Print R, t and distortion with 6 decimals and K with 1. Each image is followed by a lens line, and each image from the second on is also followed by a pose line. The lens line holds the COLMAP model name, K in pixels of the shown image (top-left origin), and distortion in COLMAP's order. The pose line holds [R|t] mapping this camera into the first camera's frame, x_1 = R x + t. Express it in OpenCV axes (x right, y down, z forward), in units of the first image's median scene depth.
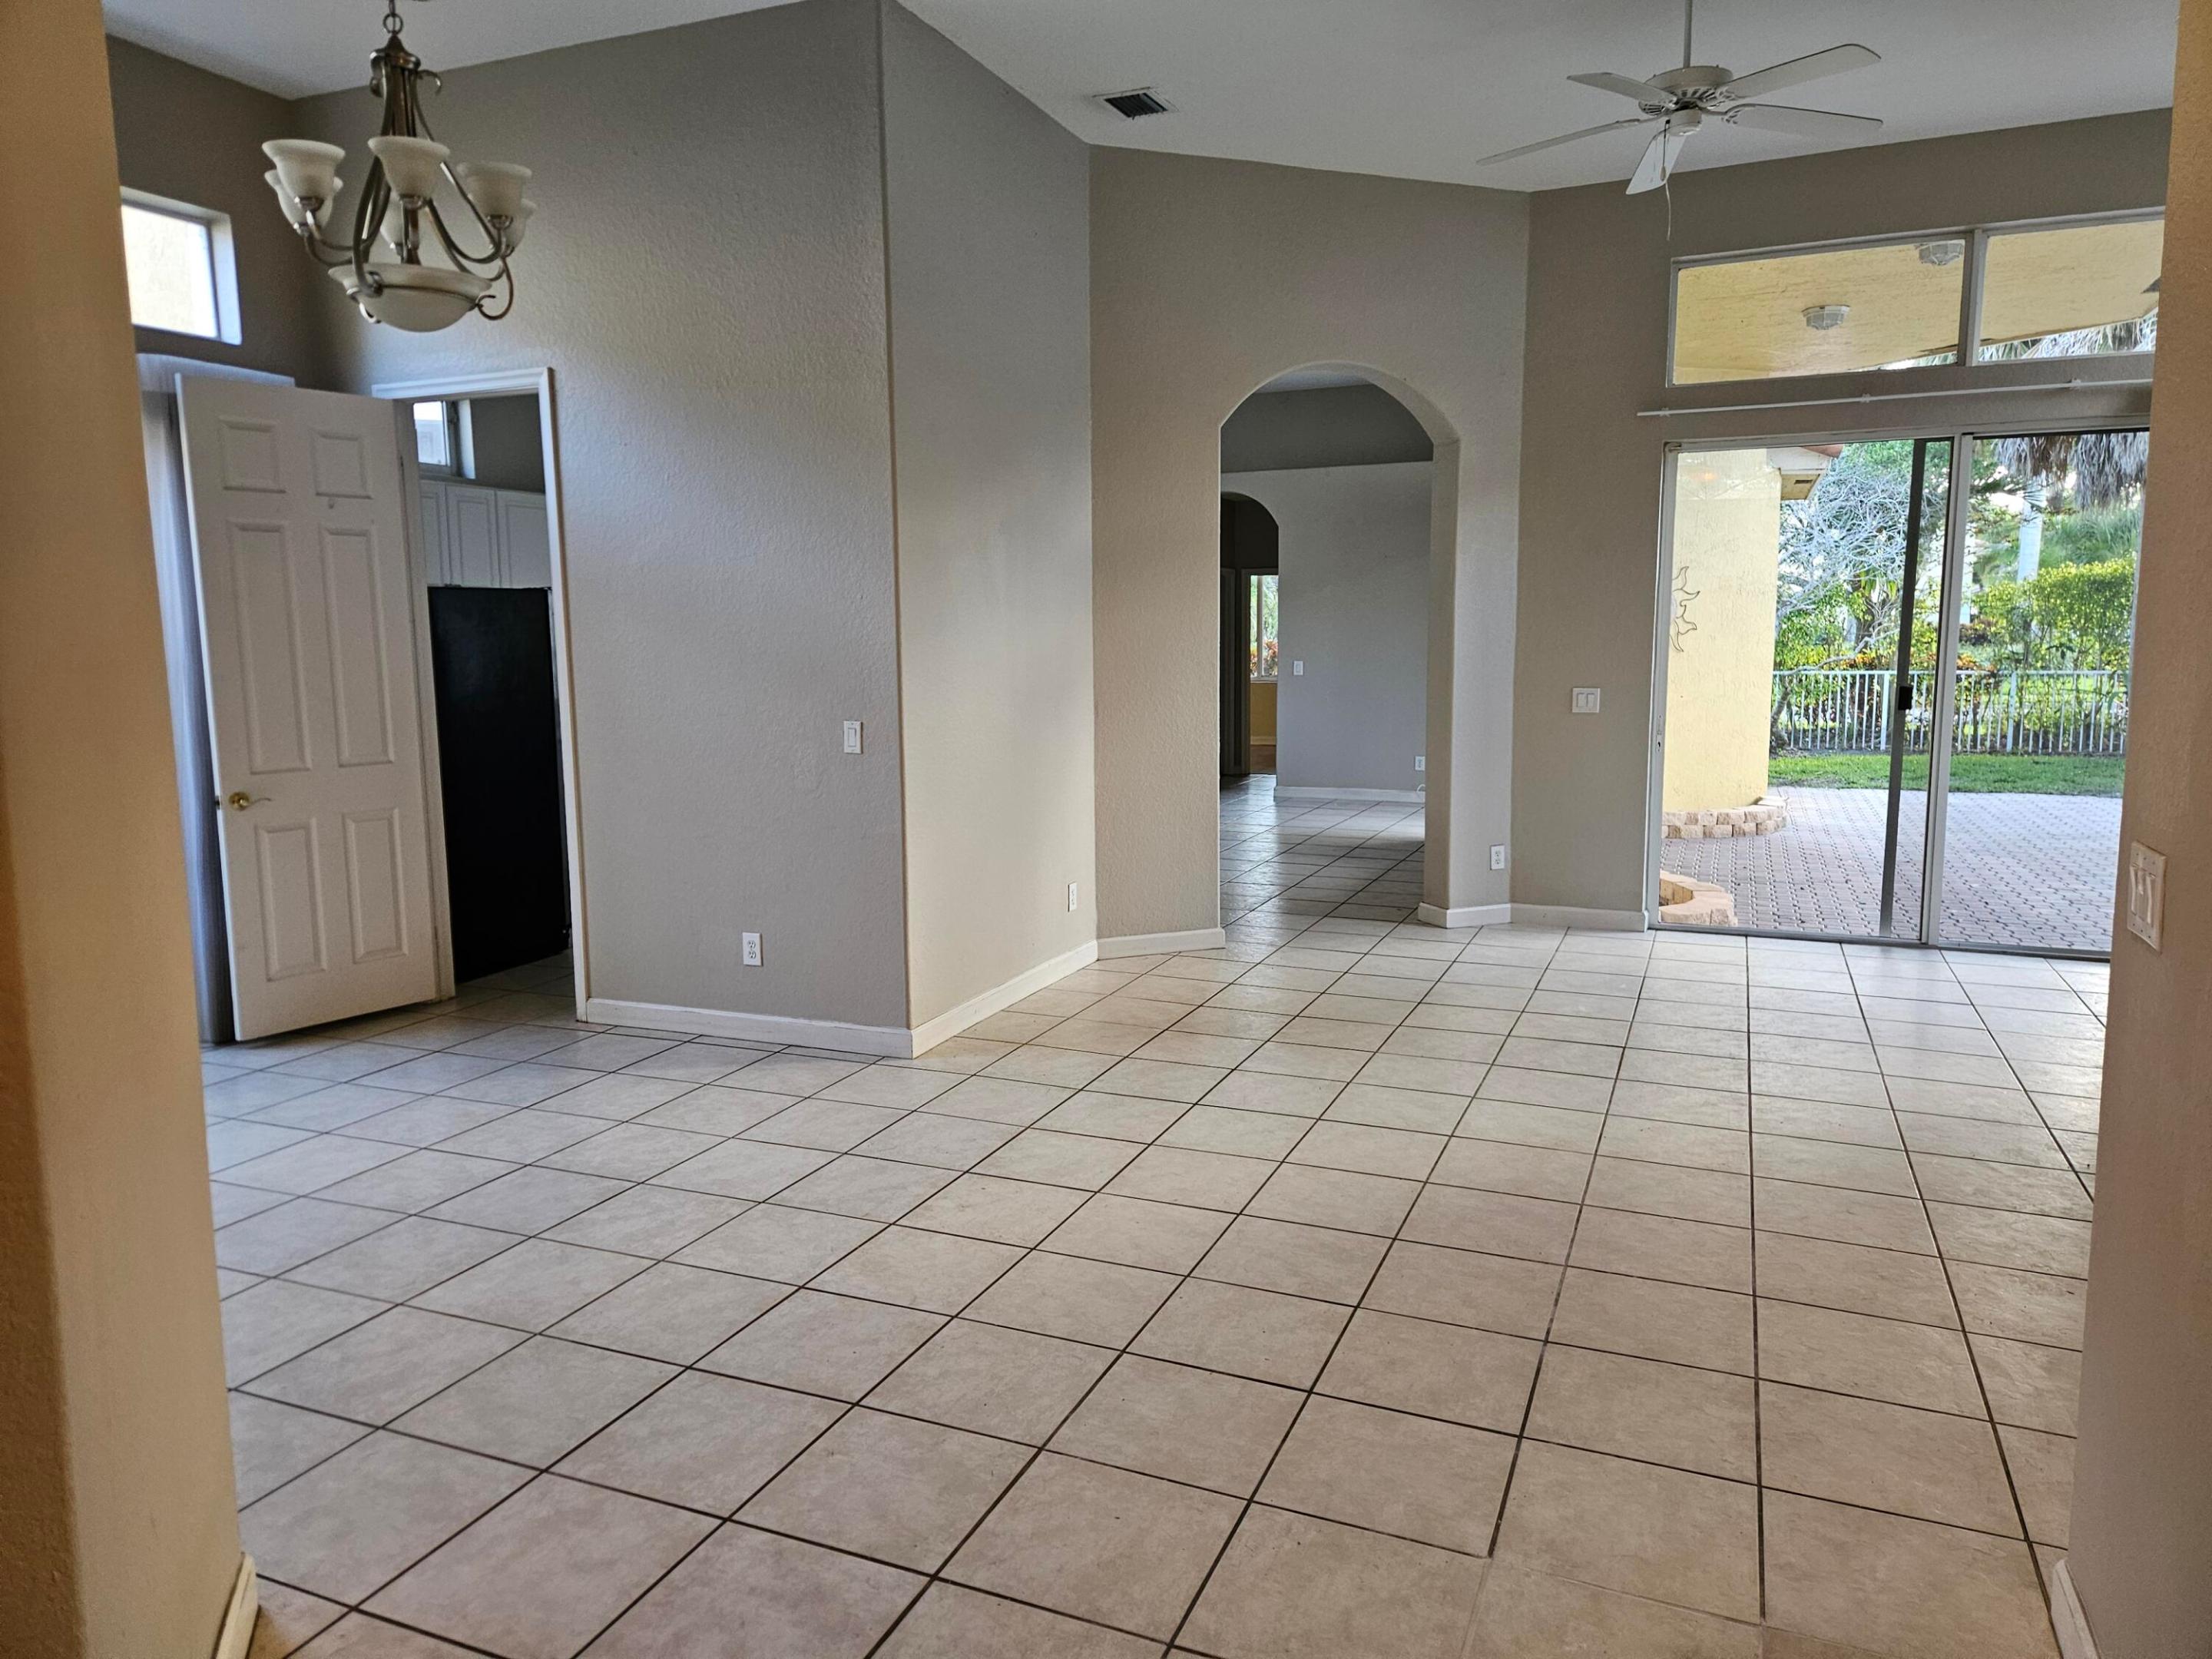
lens RADIAL K [[1481.5, 0, 1074.8], [0, 1481.5, 820.5], [0, 0, 1]] dist [0.071062, -0.052156]
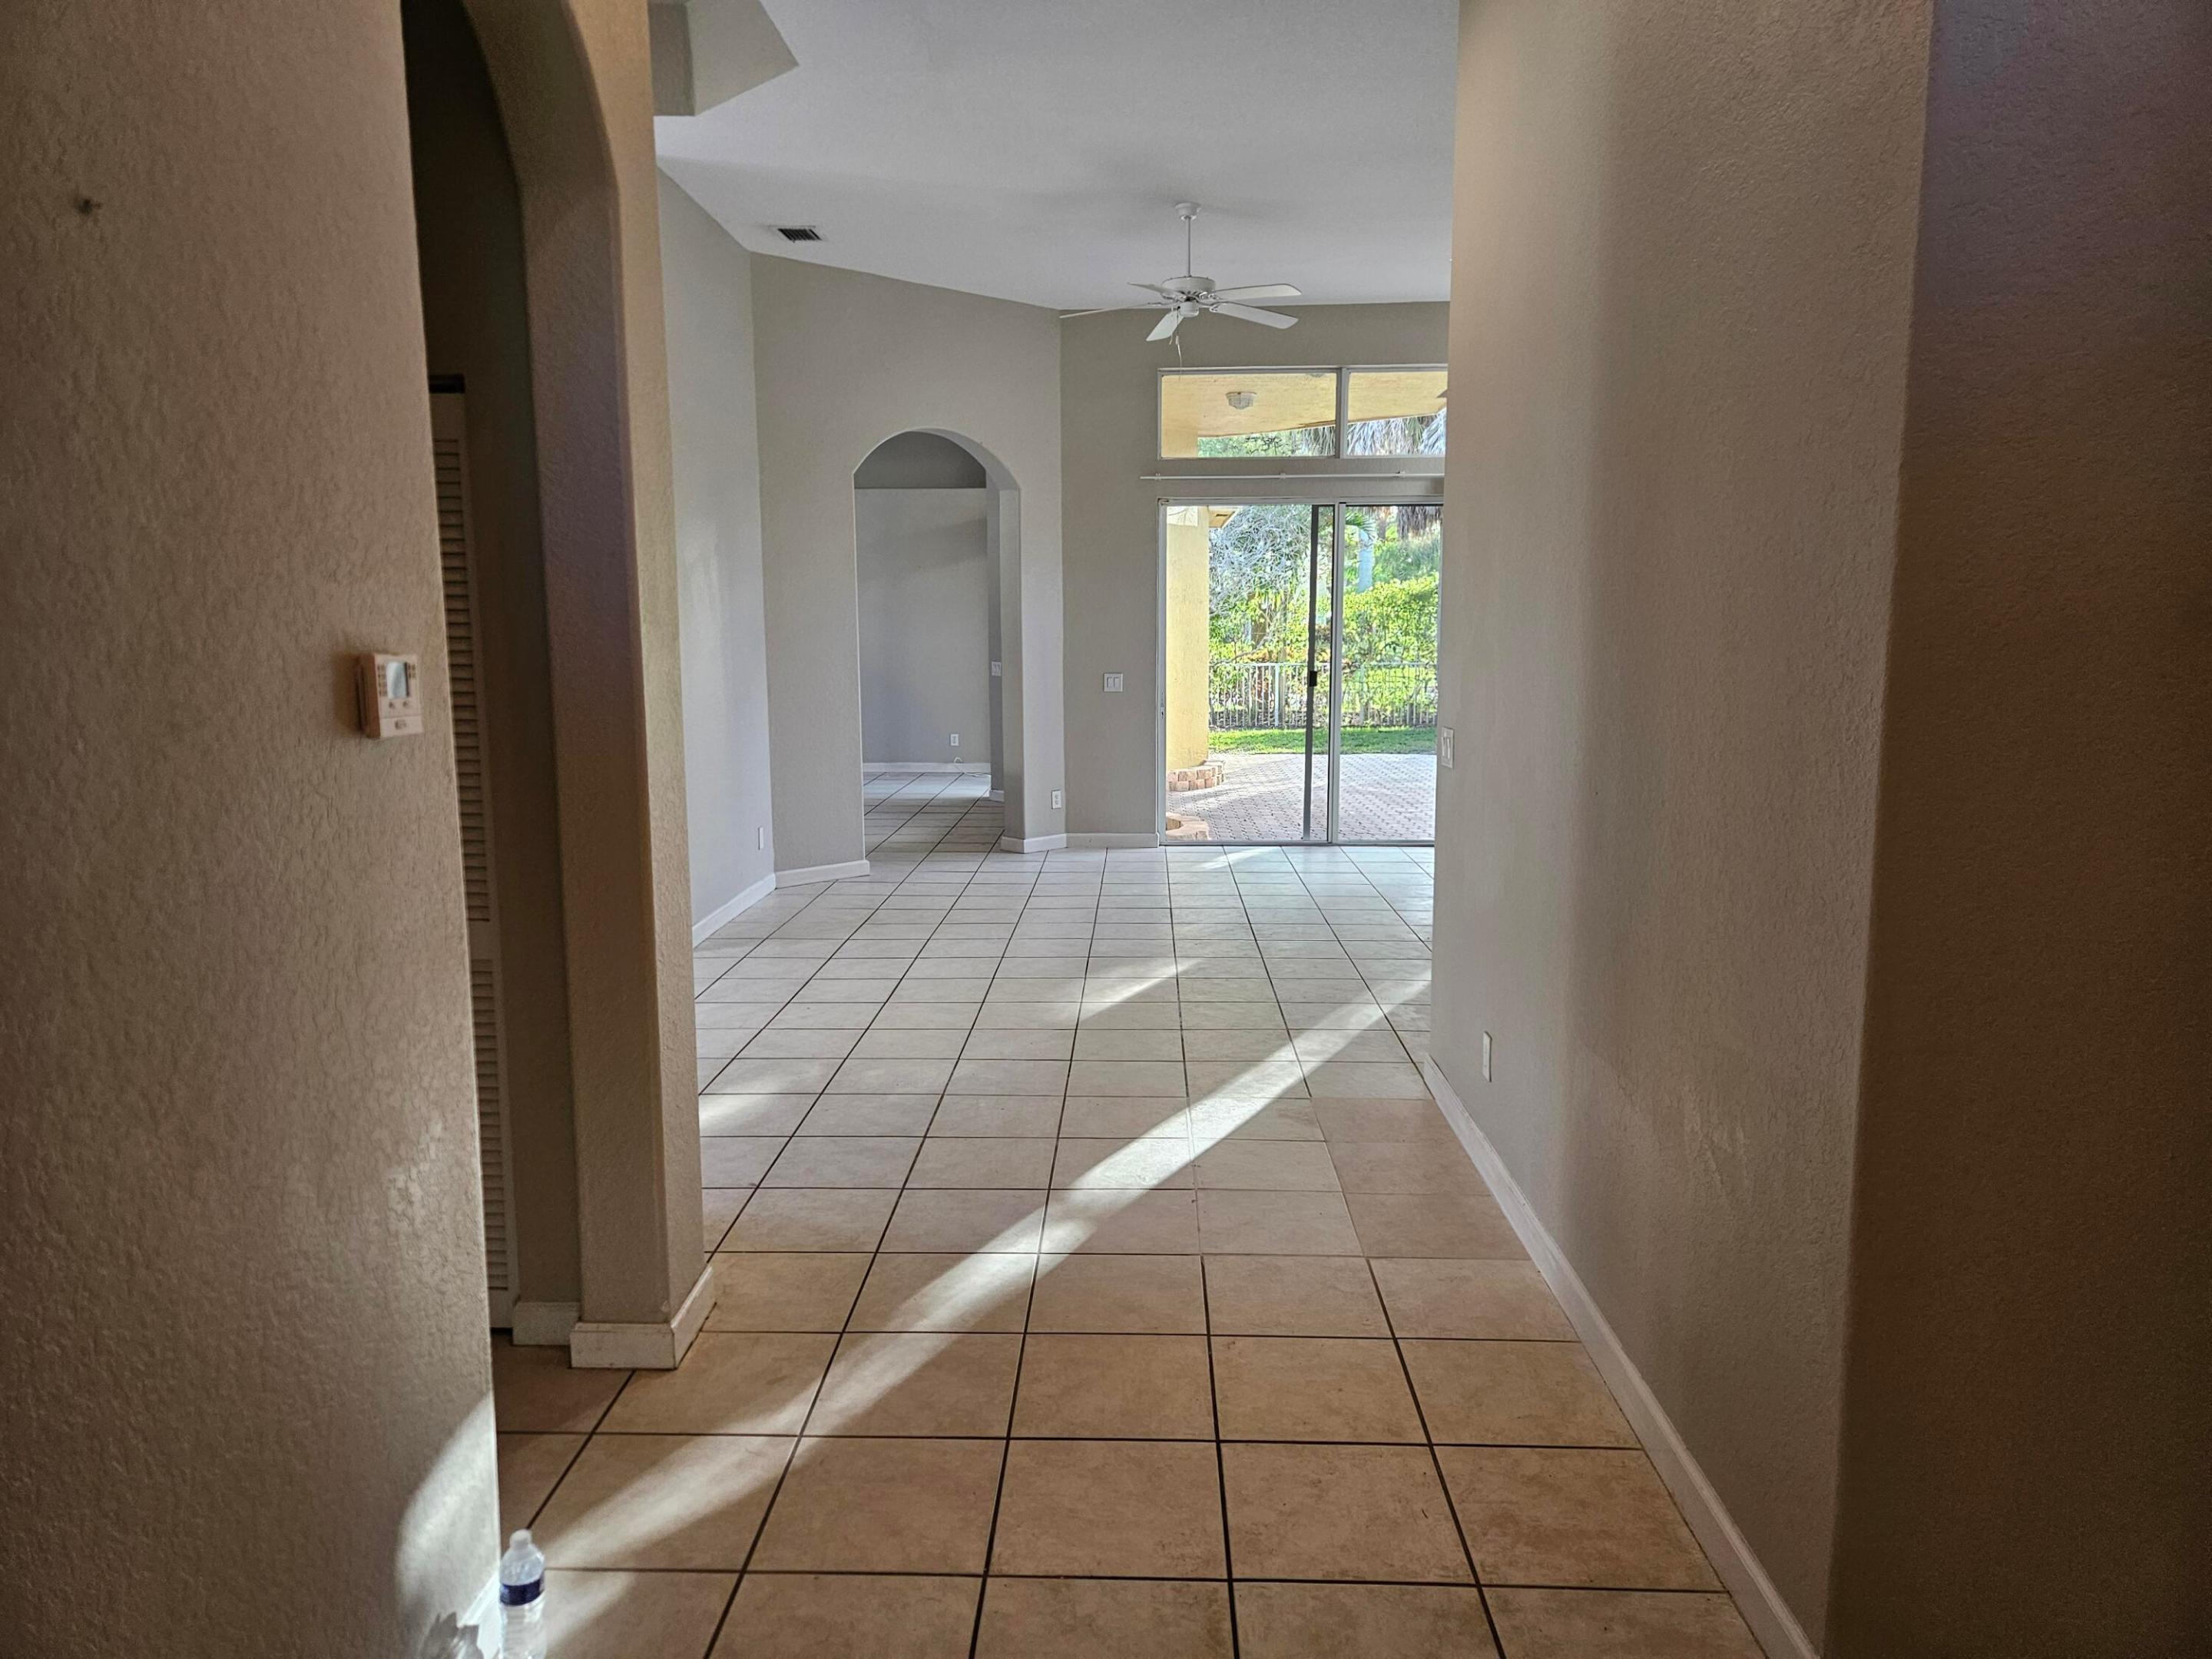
lens RADIAL K [[1478.4, 0, 1084.1], [0, 1478.4, 828.8], [0, 0, 1]] dist [0.080427, -0.052108]
pose [[0.930605, -0.045807, 0.363148, -0.193883], [0.042576, 0.998950, 0.016901, 0.032076], [-0.363541, -0.000266, 0.931578, -0.276097]]
